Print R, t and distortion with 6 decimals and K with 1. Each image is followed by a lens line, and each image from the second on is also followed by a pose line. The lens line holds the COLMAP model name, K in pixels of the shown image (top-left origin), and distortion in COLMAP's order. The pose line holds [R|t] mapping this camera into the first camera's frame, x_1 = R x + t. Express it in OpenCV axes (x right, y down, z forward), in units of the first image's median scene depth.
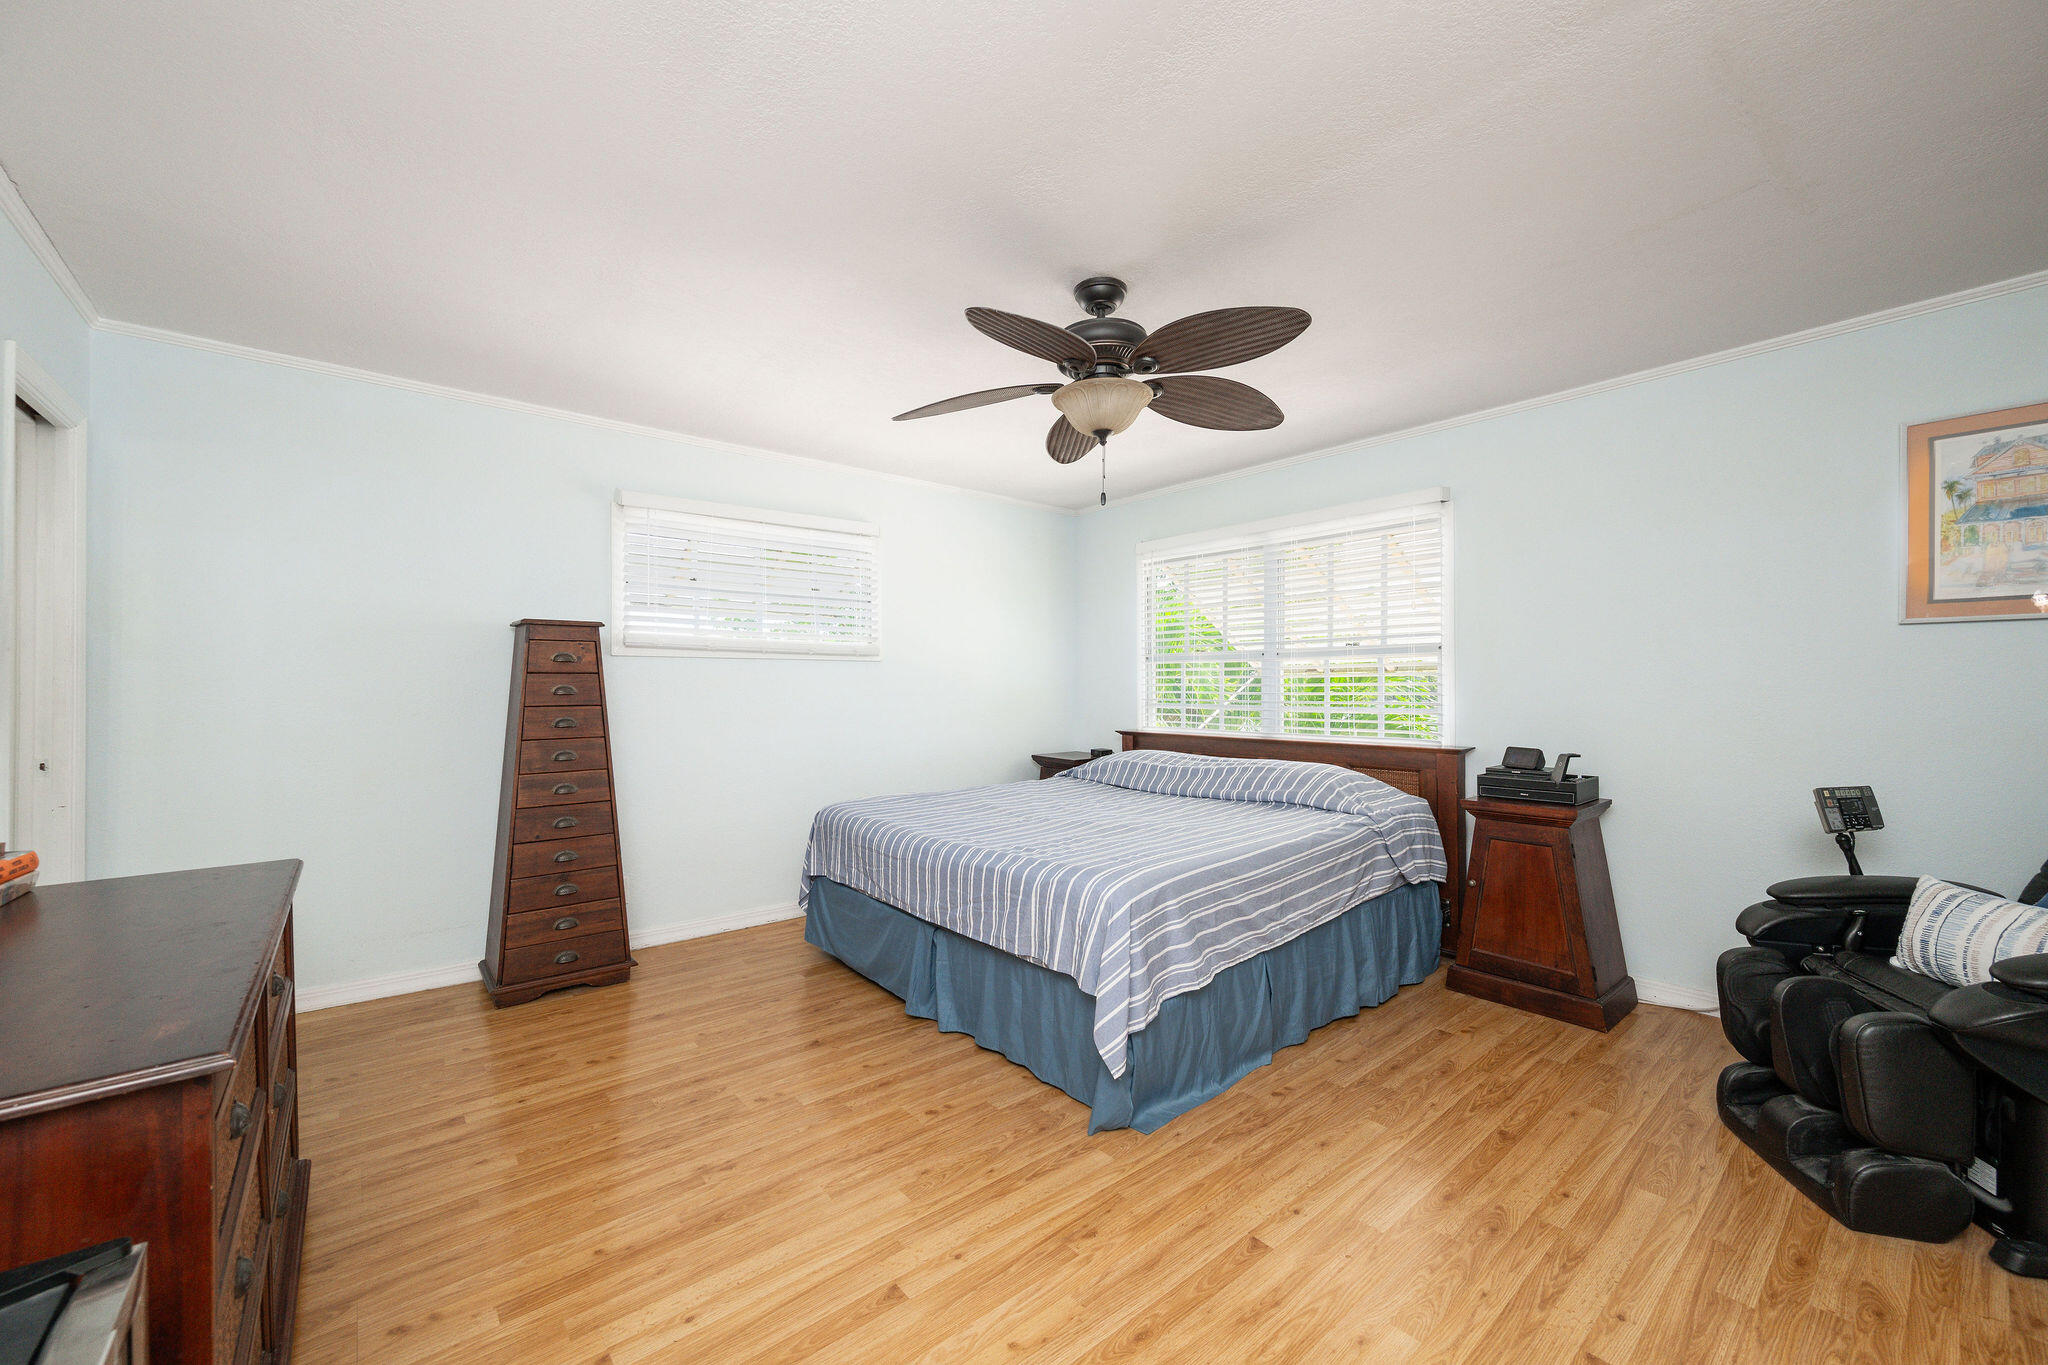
lens RADIAL K [[801.2, 0, 1031.2], [0, 801.2, 685.2], [0, 0, 1]] dist [-0.002923, -0.000294]
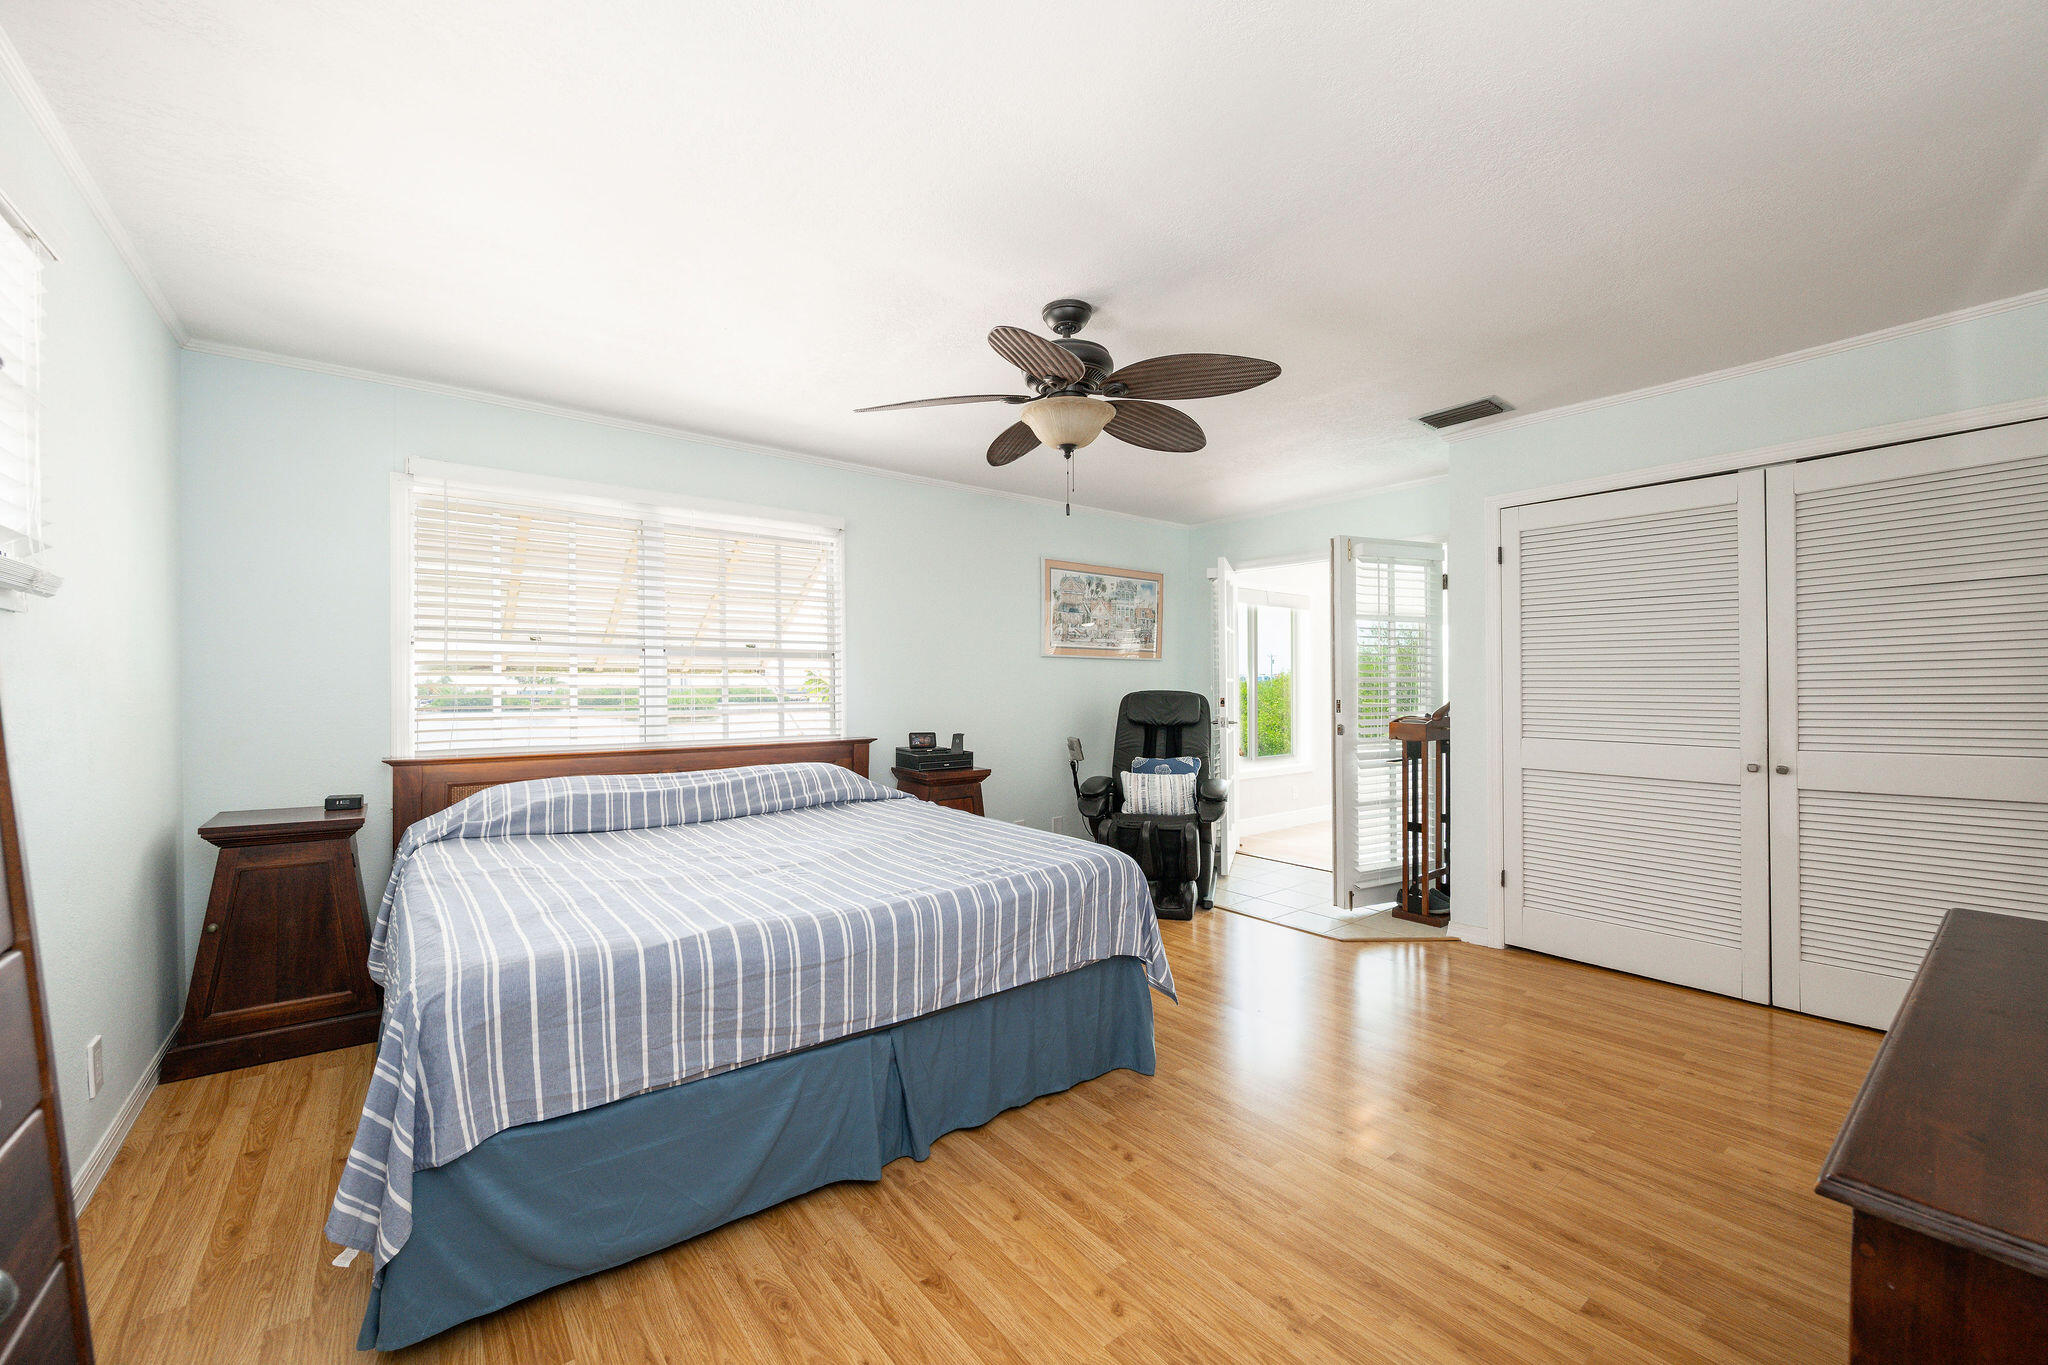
lens RADIAL K [[801.2, 0, 1029.4], [0, 801.2, 685.3], [0, 0, 1]] dist [-0.002923, -0.000294]
pose [[0.029958, 0.004928, 0.999539, -0.829900], [-0.000060, 0.999988, -0.004928, 0.004675], [-0.999551, 0.000088, 0.029958, 0.871890]]
